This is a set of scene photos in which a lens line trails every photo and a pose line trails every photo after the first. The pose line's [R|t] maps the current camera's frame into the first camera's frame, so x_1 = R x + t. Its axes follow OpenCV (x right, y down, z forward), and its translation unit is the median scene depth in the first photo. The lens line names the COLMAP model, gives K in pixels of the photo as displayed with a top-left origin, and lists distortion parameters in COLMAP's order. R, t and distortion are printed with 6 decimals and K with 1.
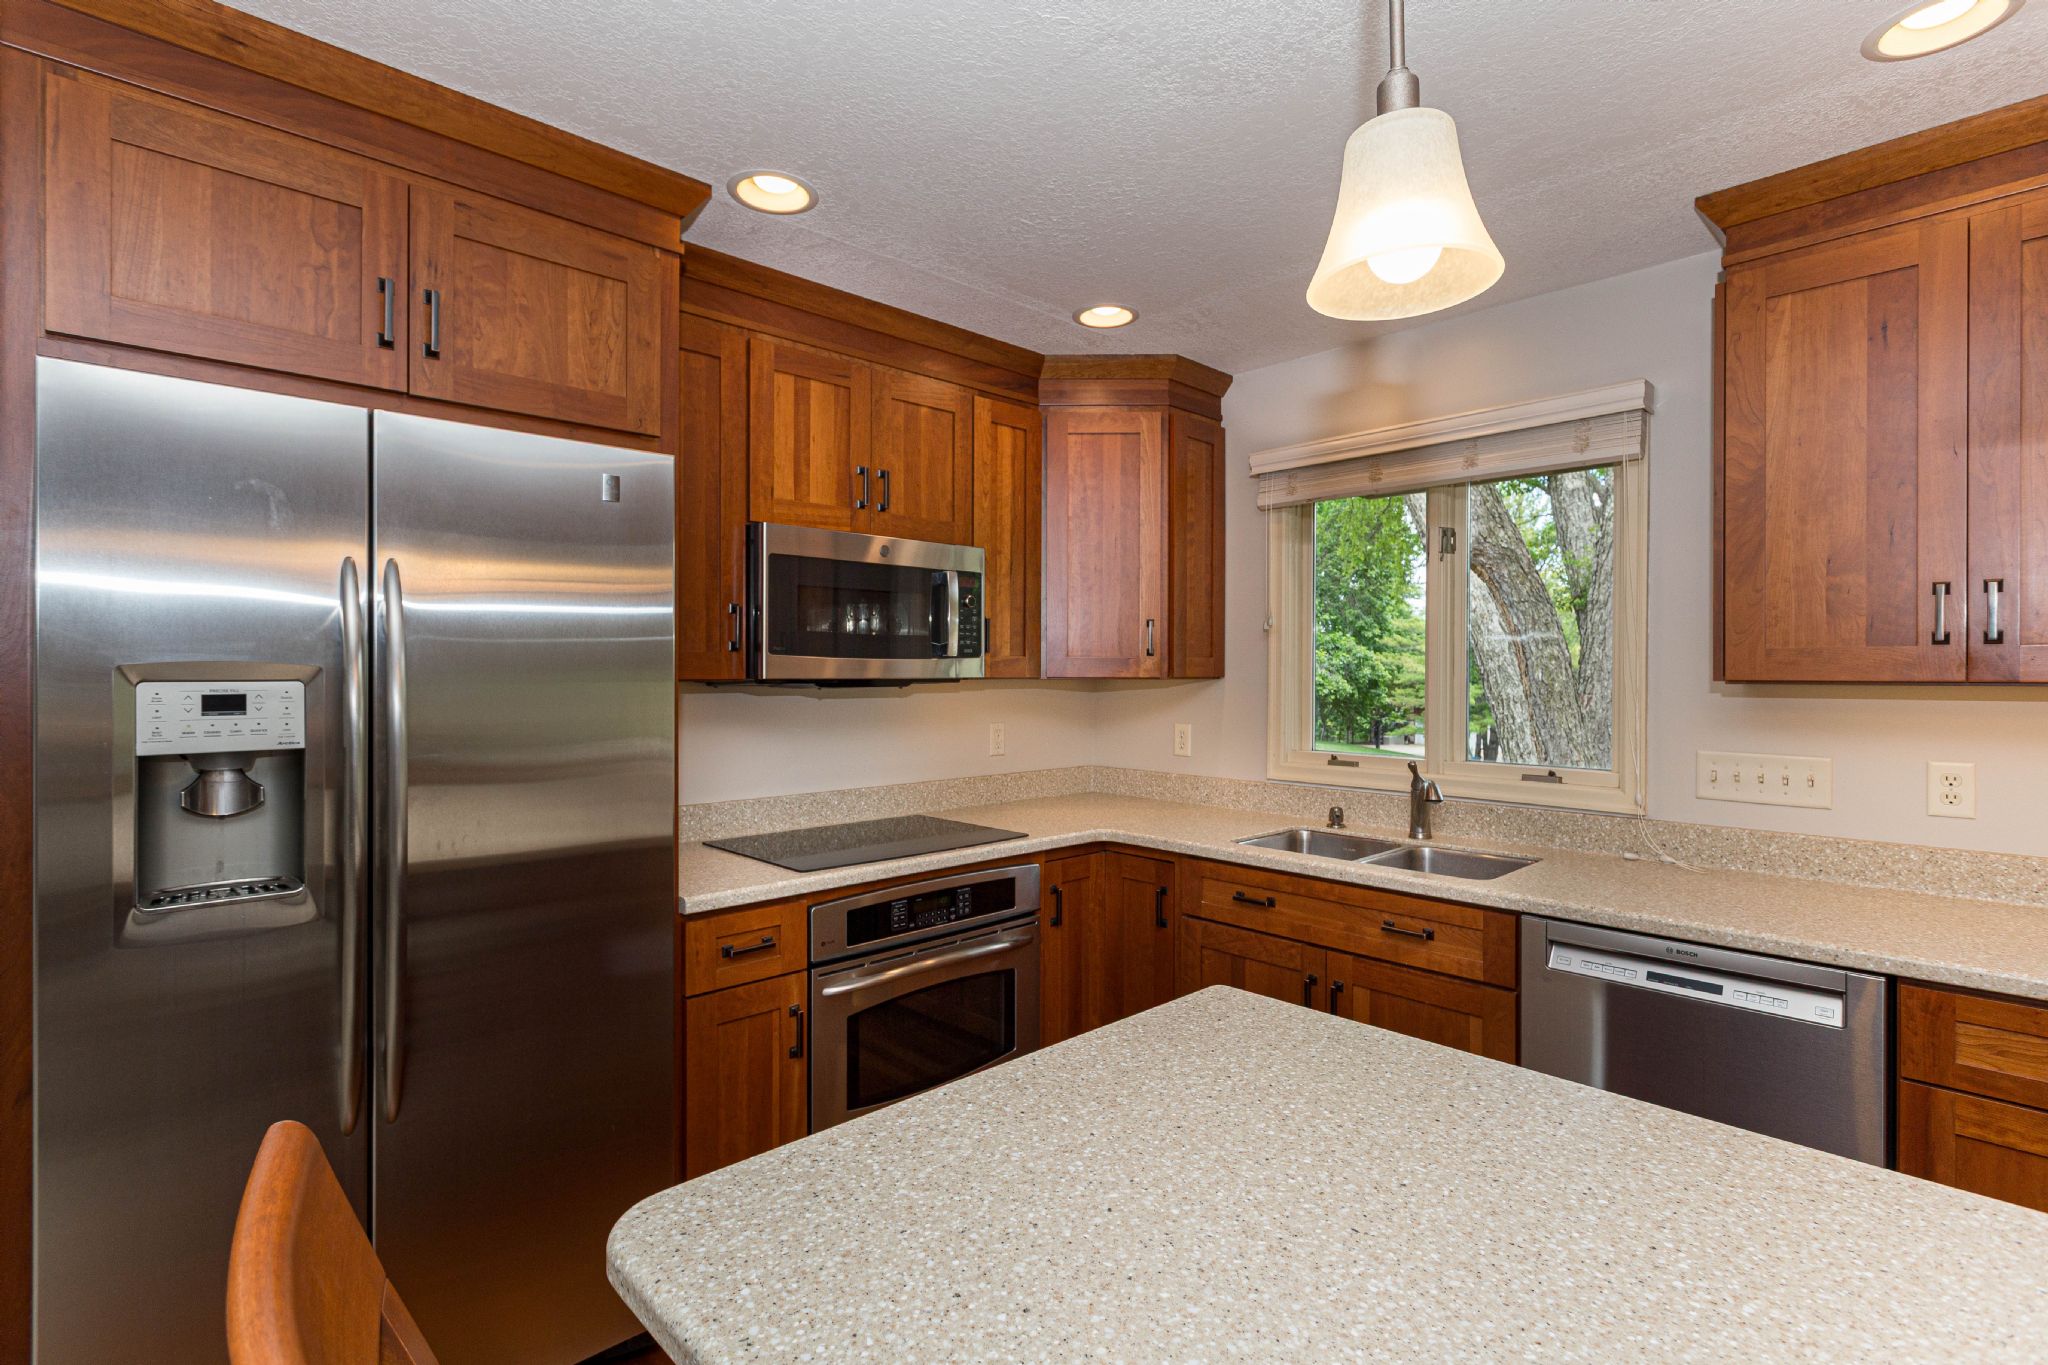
lens RADIAL K [[1000.2, 0, 1059.8], [0, 1000.2, 674.8], [0, 0, 1]] dist [0.001899, 0.000707]
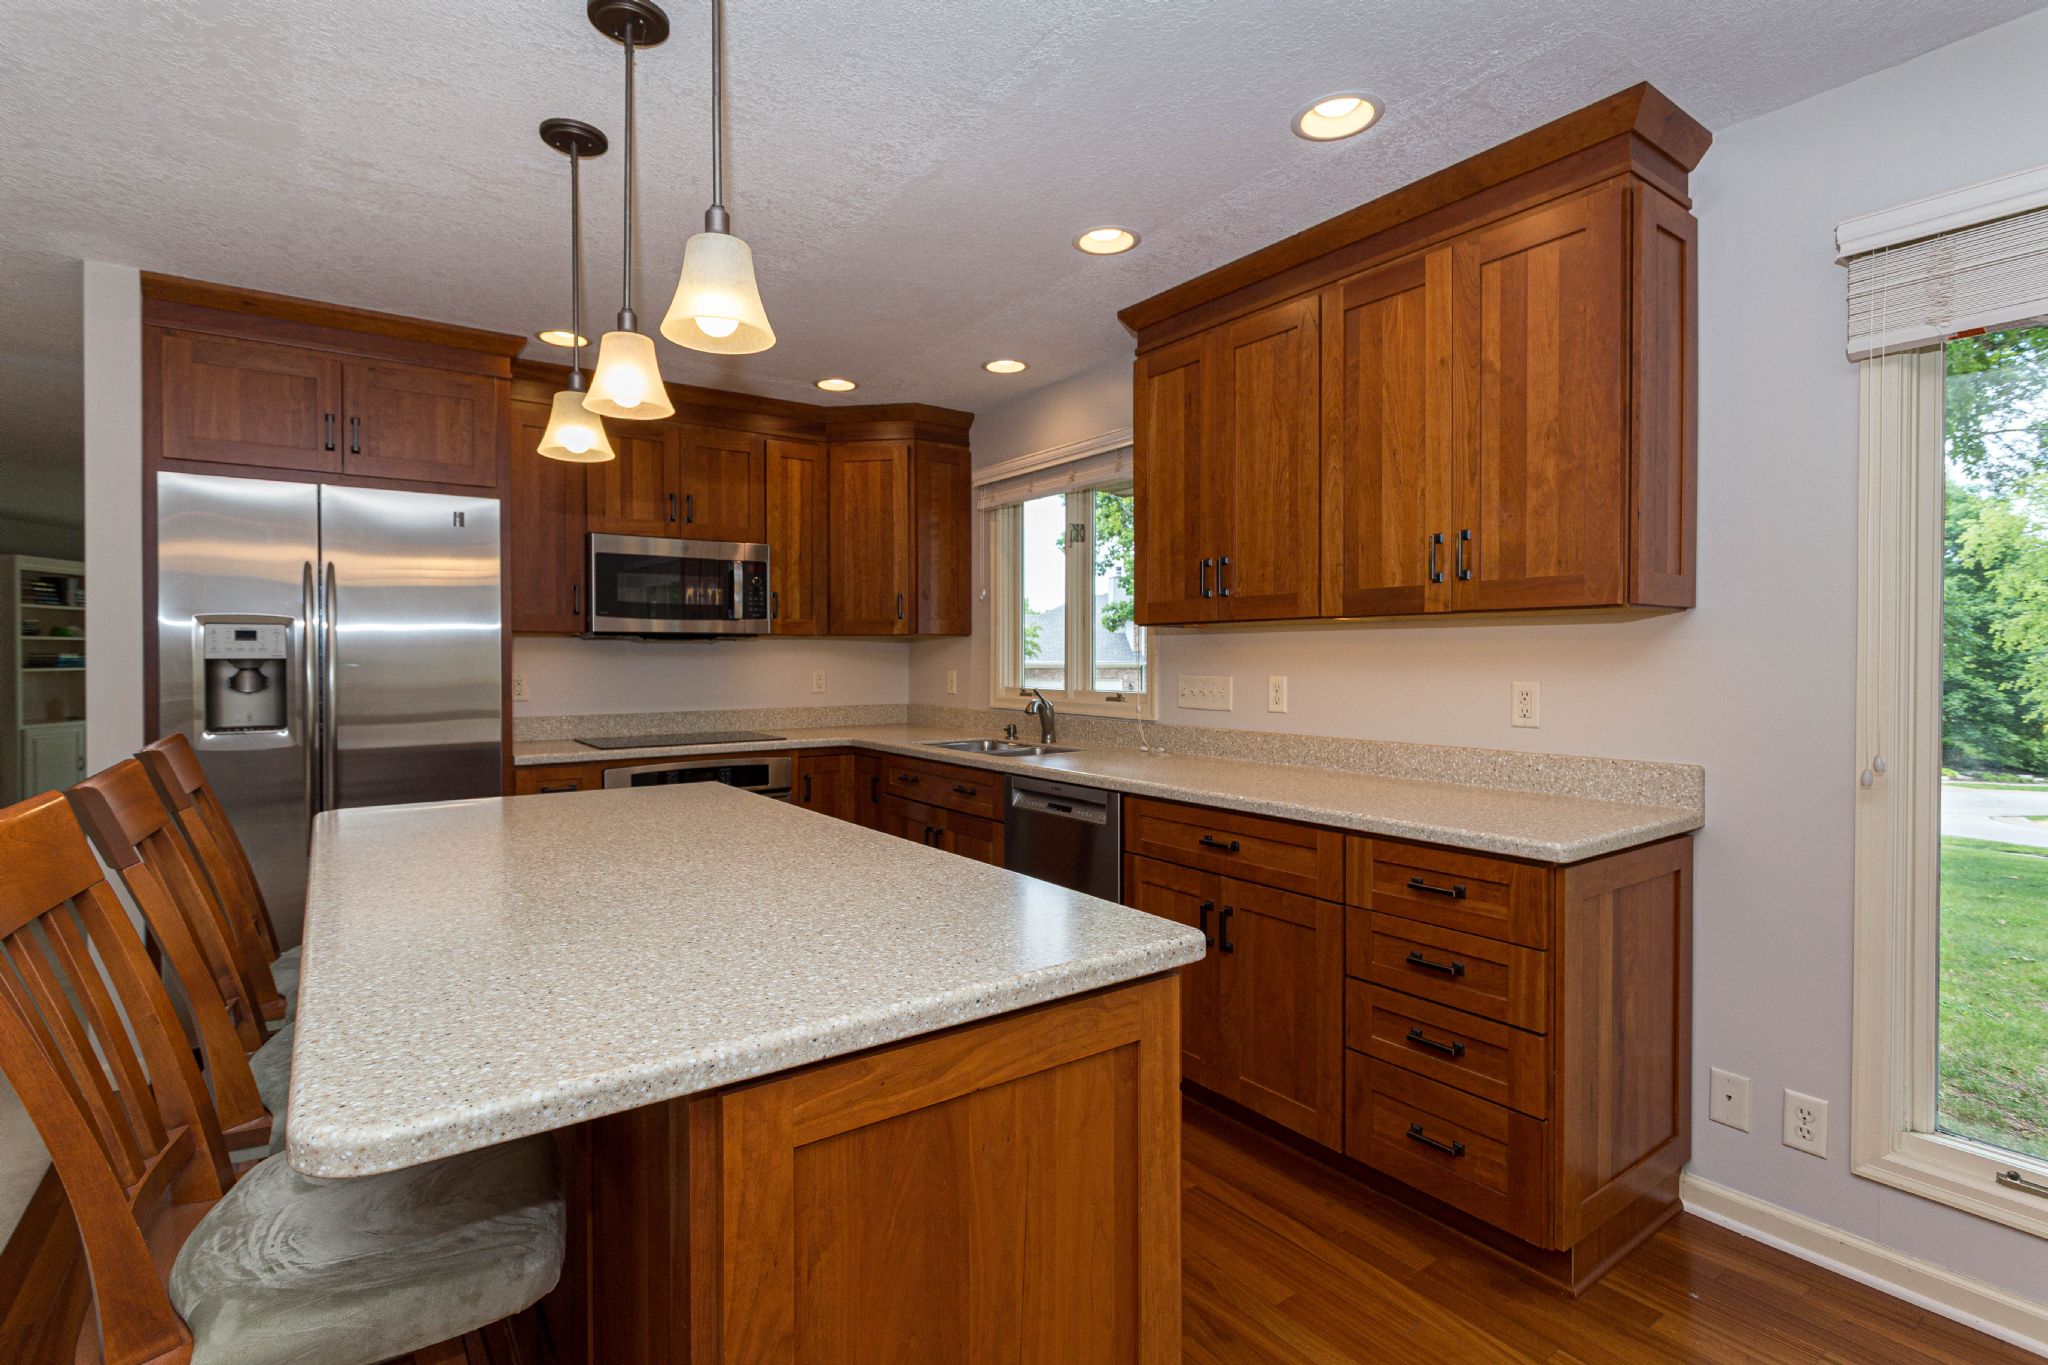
lens RADIAL K [[980.2, 0, 1027.9], [0, 980.2, 665.2], [0, 0, 1]] dist [0.000247, -0.000006]
pose [[0.989472, -0.002852, -0.144694, 0.613469], [0.003952, 0.999965, 0.007313, 0.048935], [0.144668, -0.007808, 0.989449, -0.441190]]
